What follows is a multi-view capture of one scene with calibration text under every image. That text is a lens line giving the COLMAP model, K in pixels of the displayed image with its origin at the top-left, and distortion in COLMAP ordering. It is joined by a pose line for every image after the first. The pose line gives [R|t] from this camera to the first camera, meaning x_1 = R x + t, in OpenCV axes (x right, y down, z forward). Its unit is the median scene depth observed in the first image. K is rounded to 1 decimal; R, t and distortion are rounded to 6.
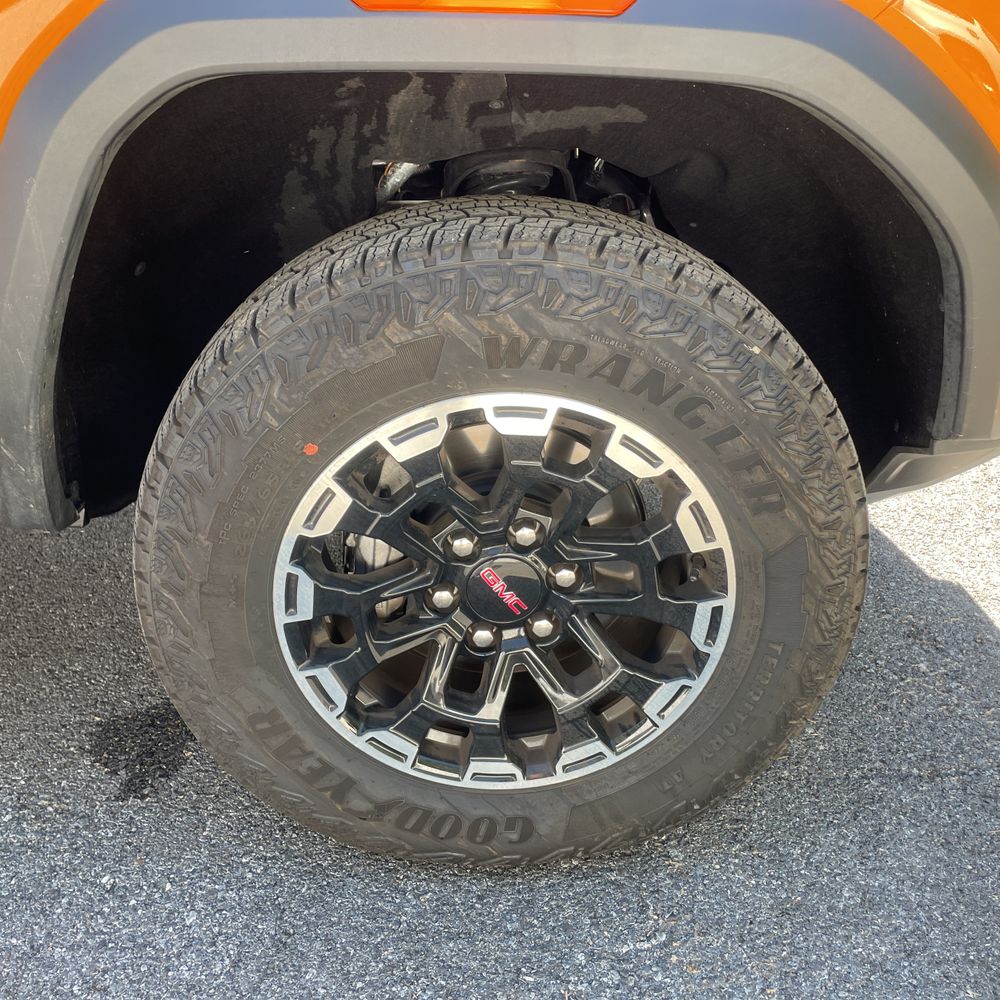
lens RADIAL K [[1026.7, 0, 491.1], [0, 1026.7, 482.2], [0, 0, 1]] dist [0.033812, 0.000000]
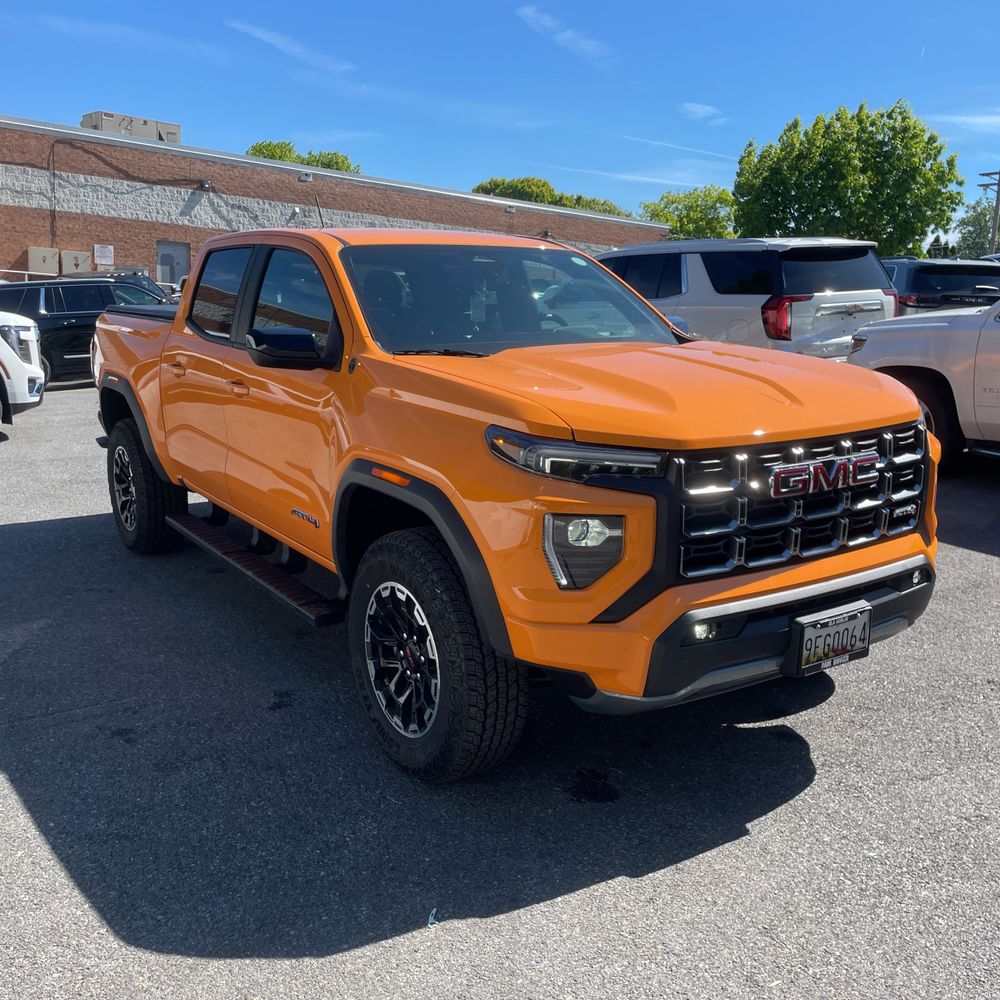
lens RADIAL K [[1026.7, 0, 500.8], [0, 1026.7, 494.3], [0, 0, 1]] dist [0.033812, 0.000000]
pose [[0.527301, 0.179049, -0.830599, 2.714761], [-0.366941, 0.929675, -0.032544, -0.349803], [0.766360, 0.321941, 0.555919, -0.613033]]
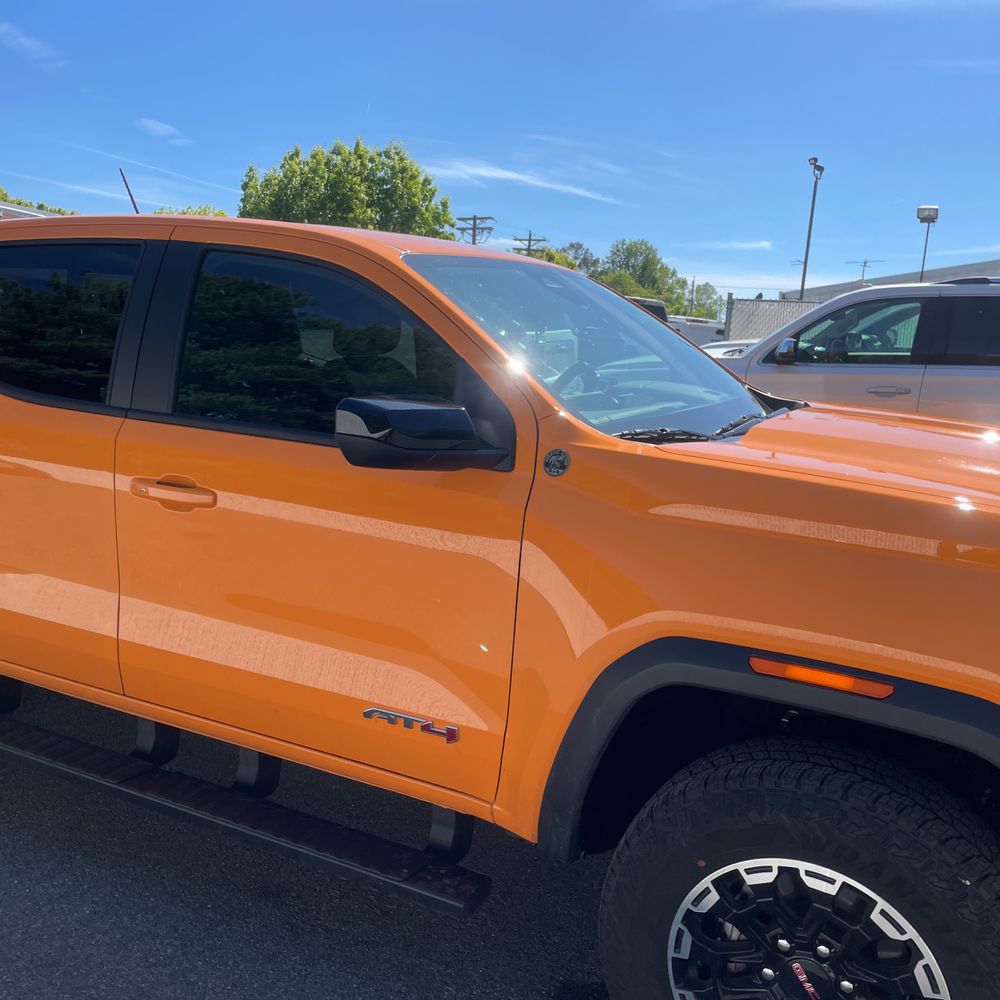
lens RADIAL K [[1026.7, 0, 505.1], [0, 1026.7, 501.3], [0, 0, 1]] dist [0.033812, 0.000000]
pose [[0.871629, 0.120869, -0.475030, 0.316218], [-0.243485, 0.947865, -0.205589, -0.179116], [0.425415, 0.294860, 0.855616, -0.924245]]
